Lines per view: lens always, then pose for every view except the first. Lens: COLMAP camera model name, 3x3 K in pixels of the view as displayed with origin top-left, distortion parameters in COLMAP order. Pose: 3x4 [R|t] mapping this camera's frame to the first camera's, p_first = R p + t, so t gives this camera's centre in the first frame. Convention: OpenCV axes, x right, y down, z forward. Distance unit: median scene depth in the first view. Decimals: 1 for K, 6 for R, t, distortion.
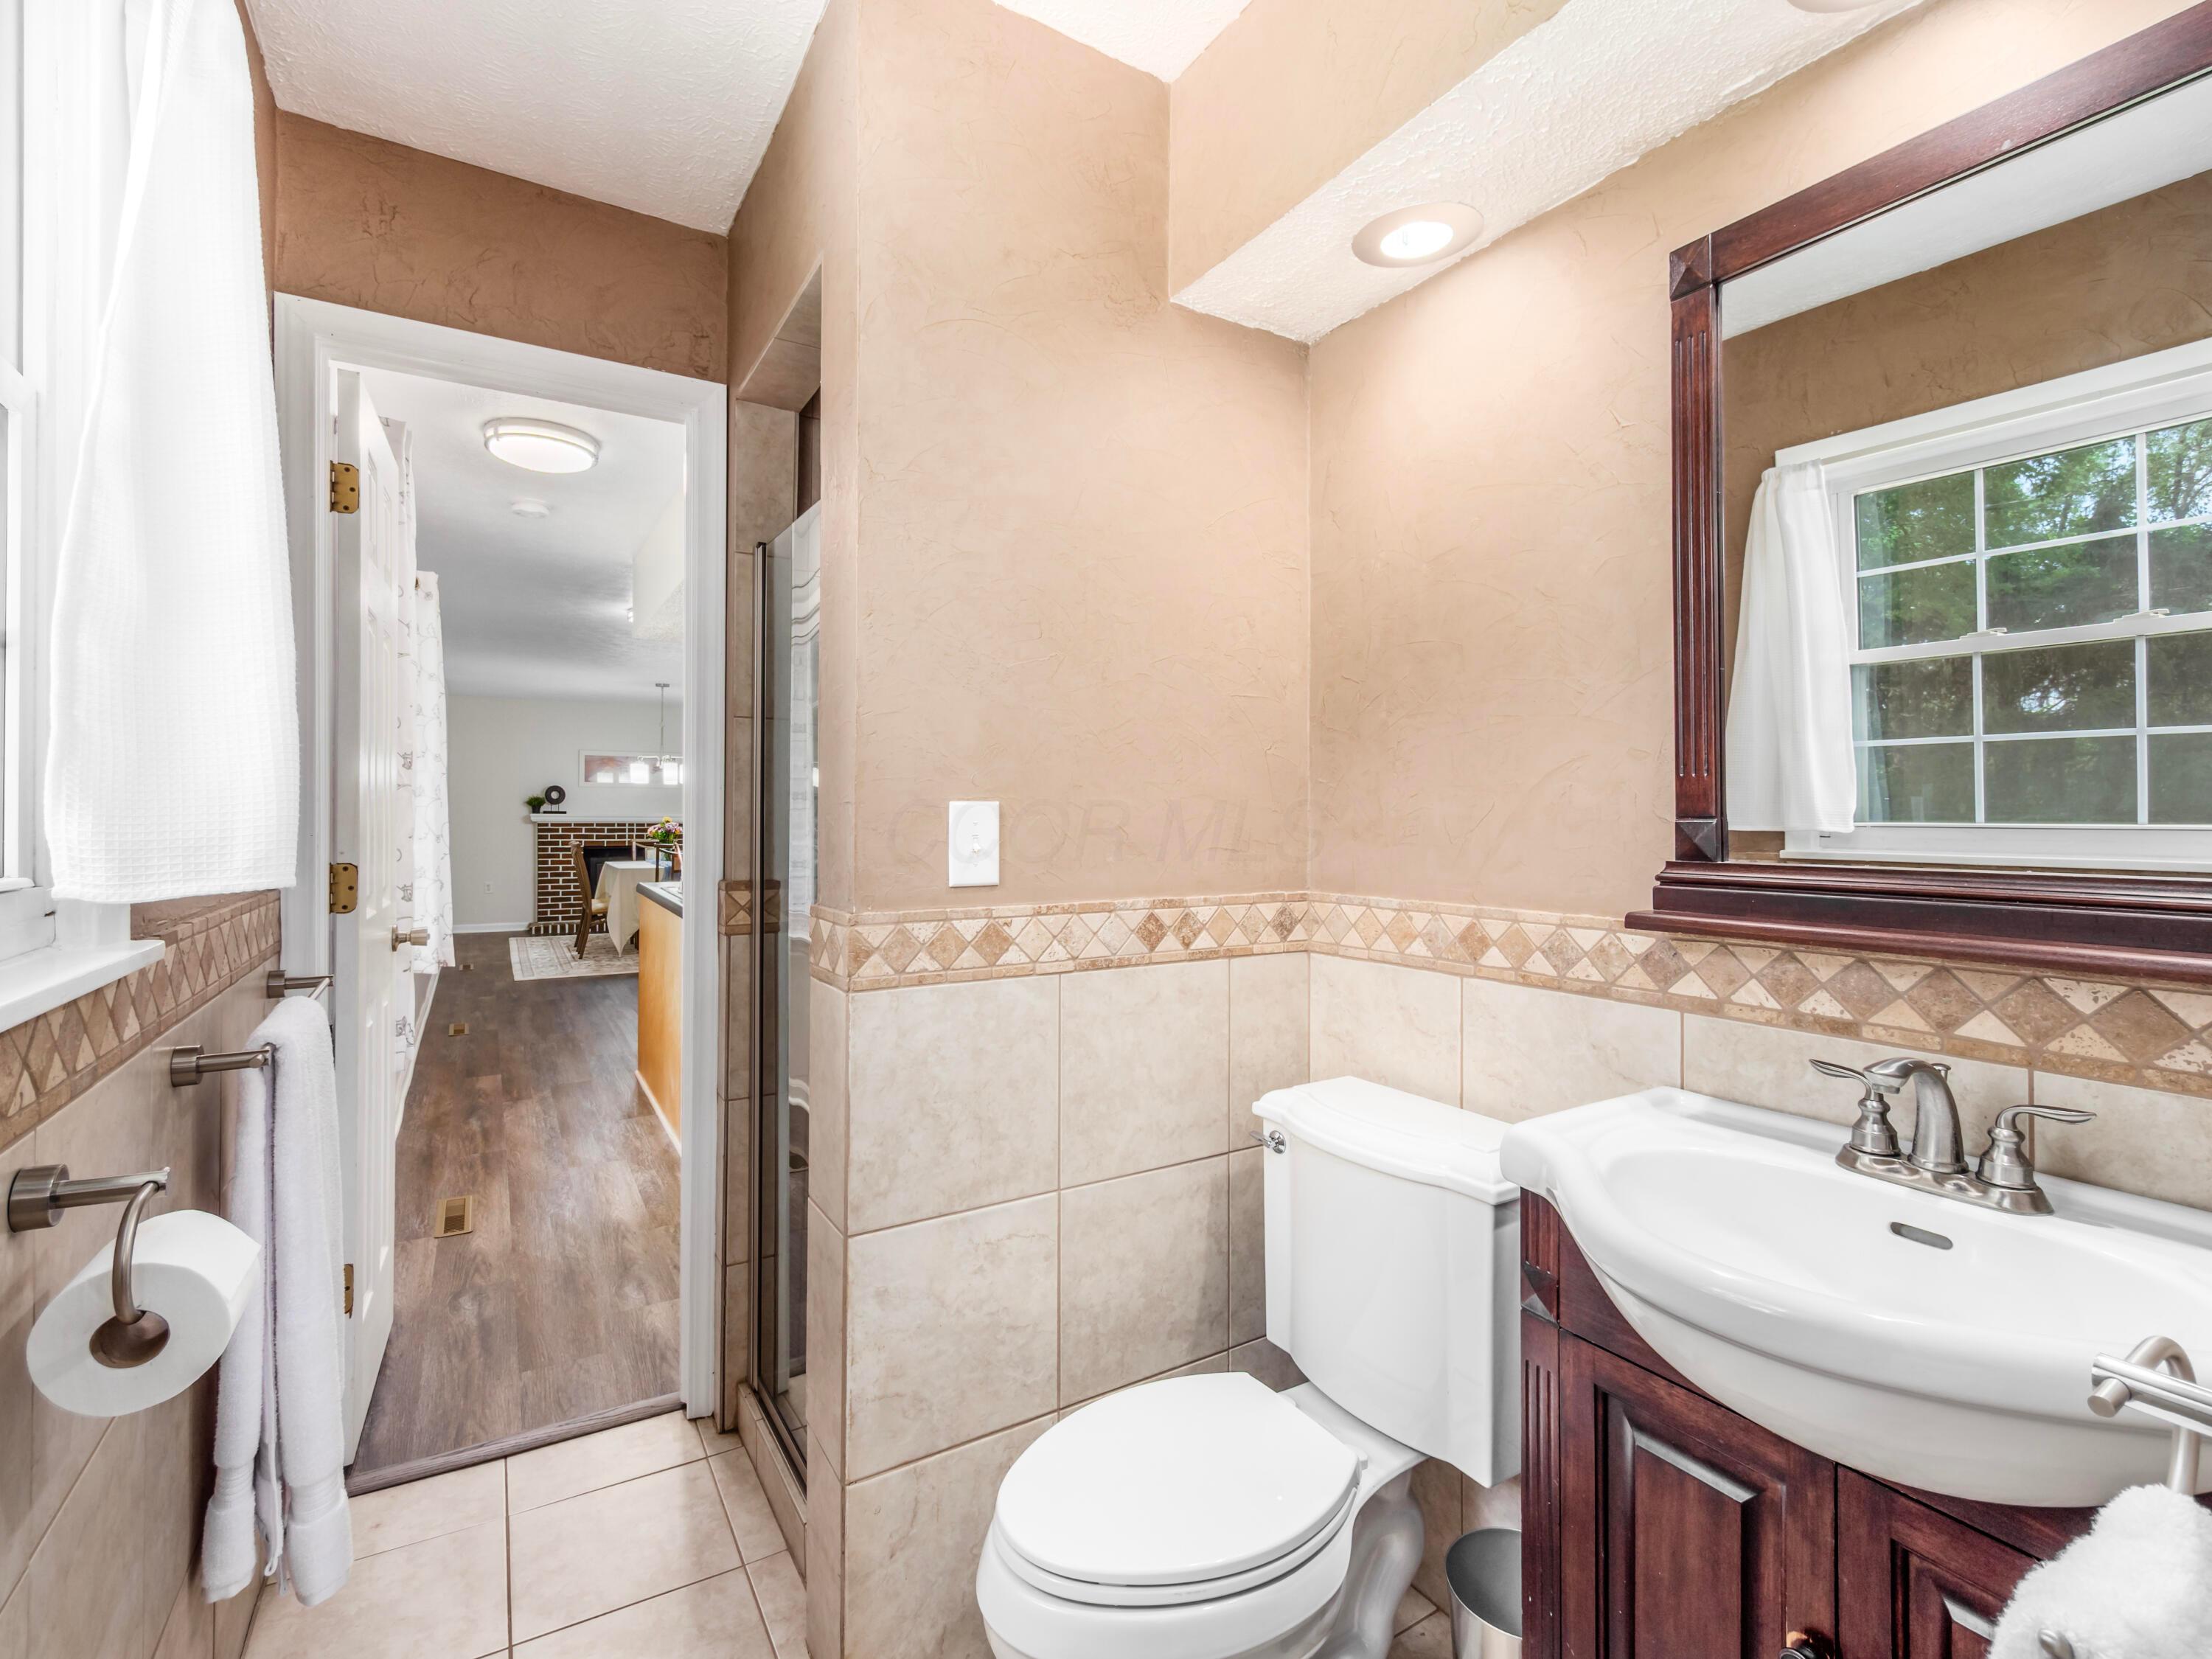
lens RADIAL K [[1025.5, 0, 1107.1], [0, 1025.5, 823.4], [0, 0, 1]] dist [0.000123, 0.000145]
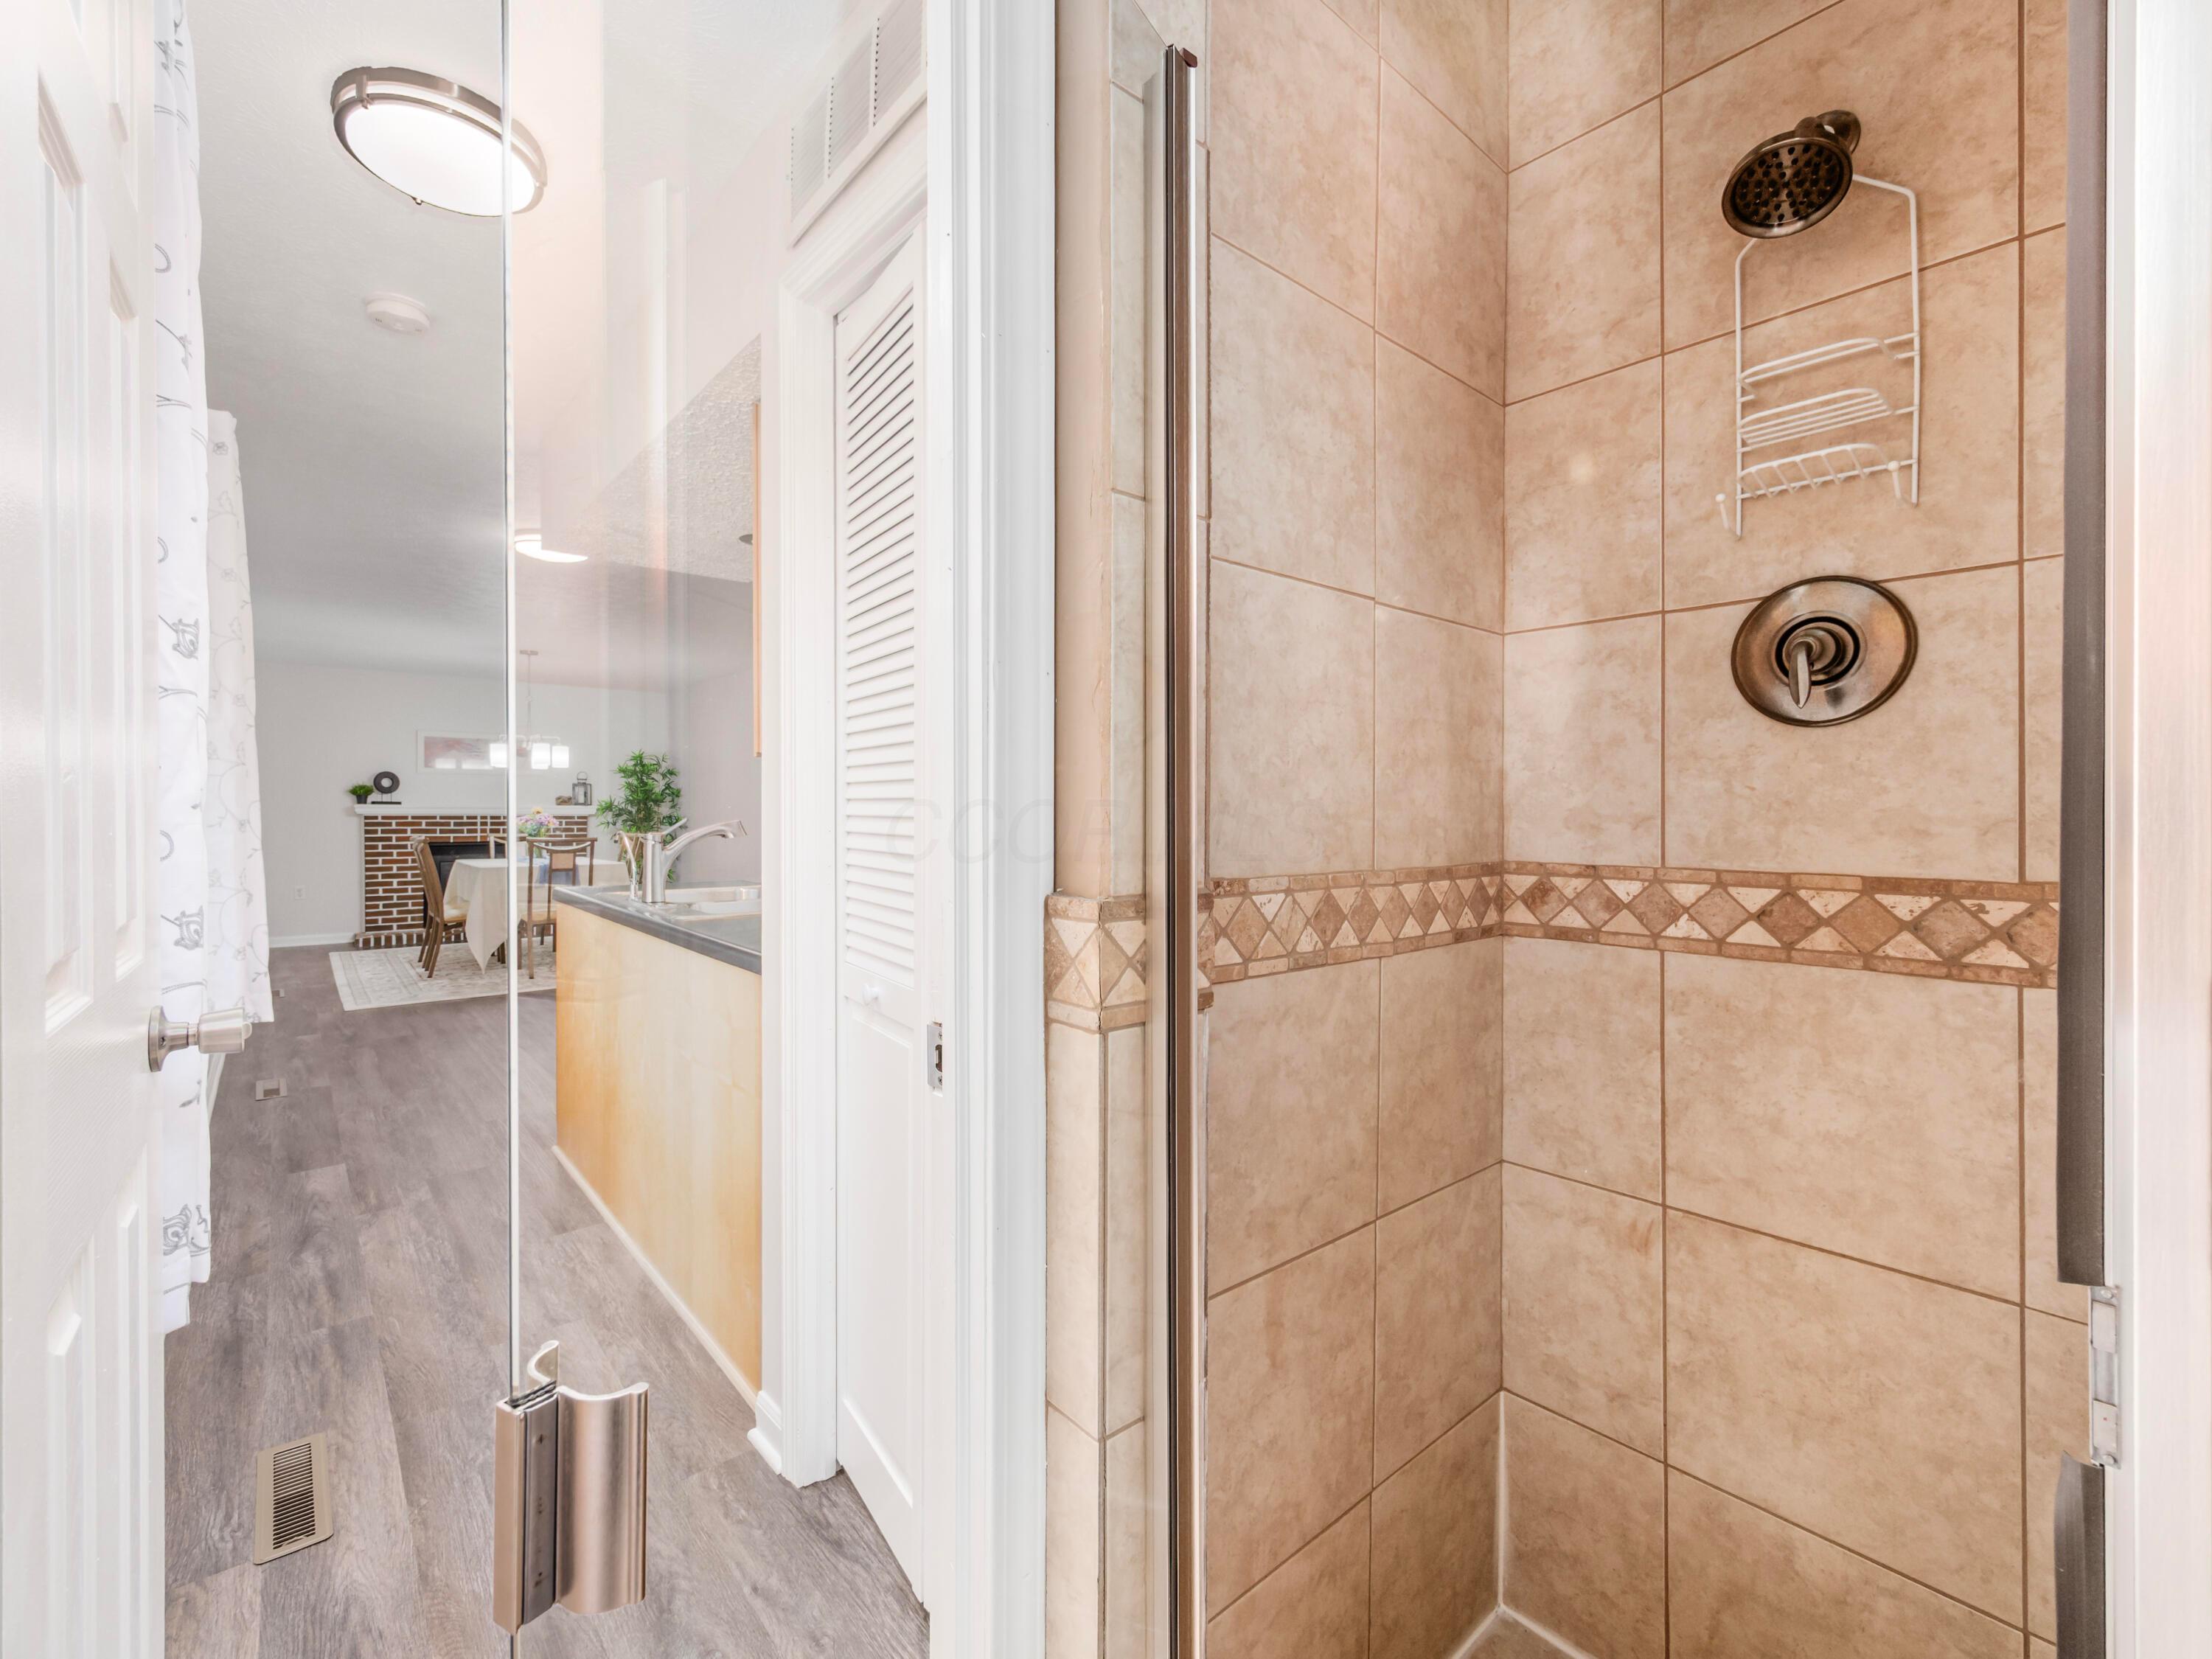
lens RADIAL K [[945.4, 0, 1104.7], [0, 945.4, 825.2], [0, 0, 1]] dist [0.000420, -0.000544]
pose [[0.985317, -0.006343, 0.170617, -0.186258], [0.005155, 0.999959, 0.007408, 0.010783], [-0.170657, -0.006420, 0.985310, 0.273213]]
